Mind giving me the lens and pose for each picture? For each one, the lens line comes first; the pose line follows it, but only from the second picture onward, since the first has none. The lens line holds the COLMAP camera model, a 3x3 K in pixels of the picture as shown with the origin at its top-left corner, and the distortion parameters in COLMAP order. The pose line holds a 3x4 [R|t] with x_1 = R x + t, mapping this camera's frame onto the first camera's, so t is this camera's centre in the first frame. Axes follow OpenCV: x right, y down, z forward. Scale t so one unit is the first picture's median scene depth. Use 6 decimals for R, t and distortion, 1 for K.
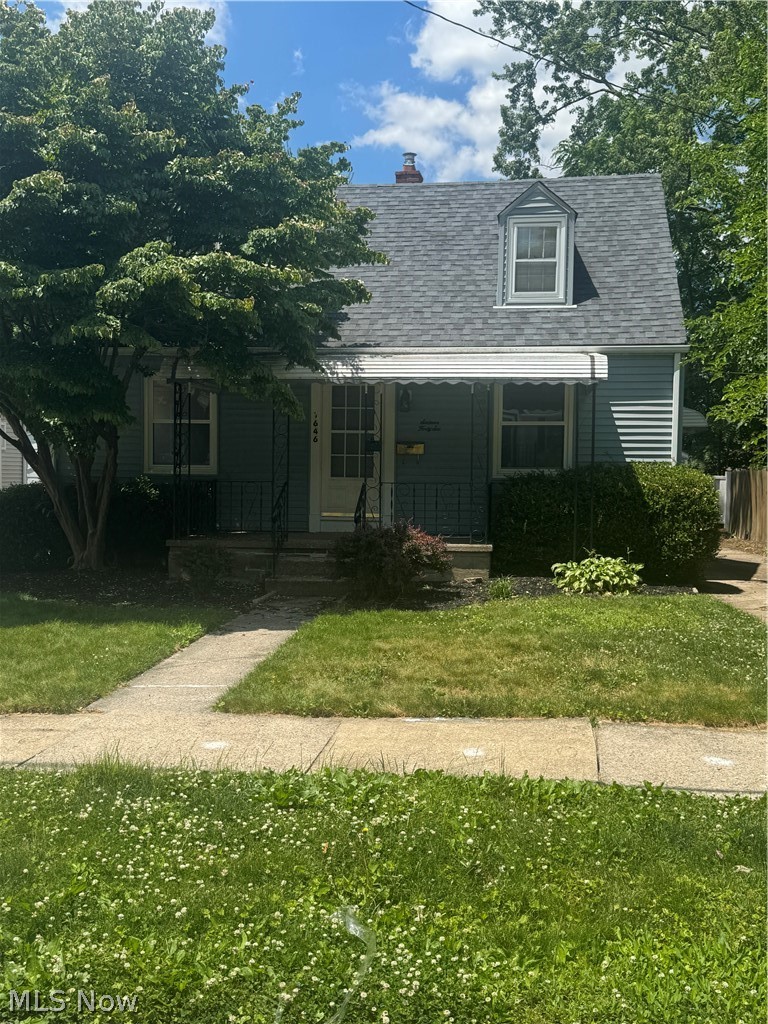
lens RADIAL K [[1066.2, 0, 384.0], [0, 1066.2, 512.0], [0, 0, 1]] dist [0.002402, -0.003190]
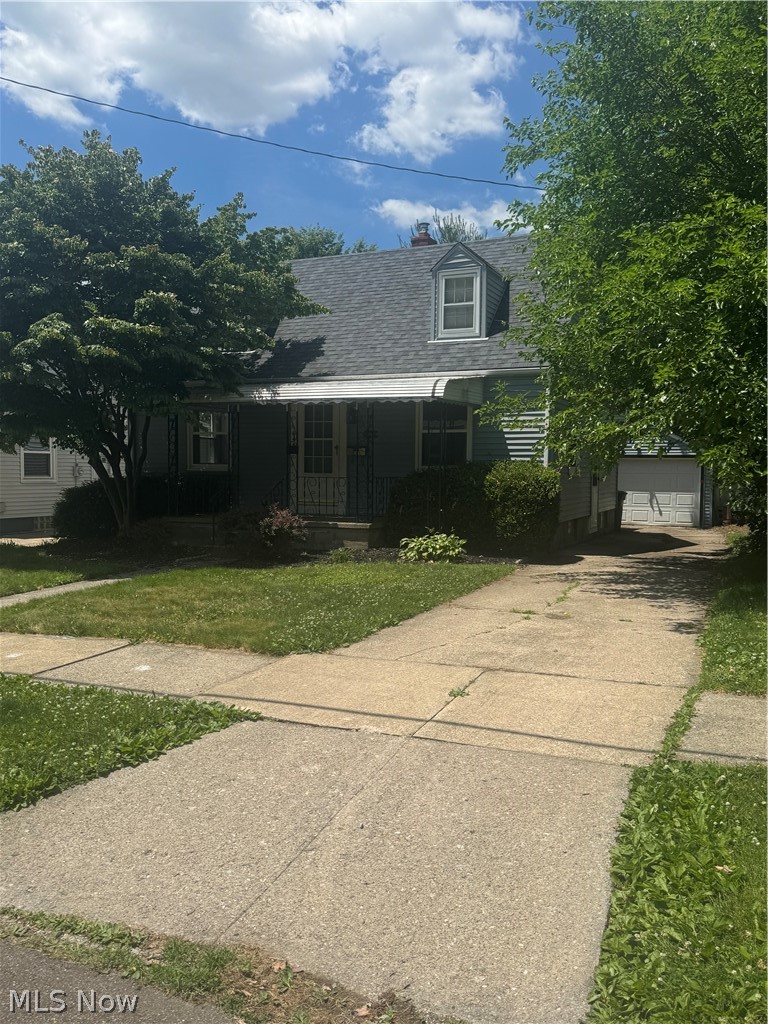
lens RADIAL K [[846.5, 0, 384.0], [0, 846.5, 512.0], [0, 0, 1]] dist [0.009723, 0.002373]
pose [[0.965713, 0.010817, -0.259387, 0.335040], [-0.007733, 0.999887, 0.012908, 0.002253], [0.259498, -0.010460, 0.965687, -0.012326]]
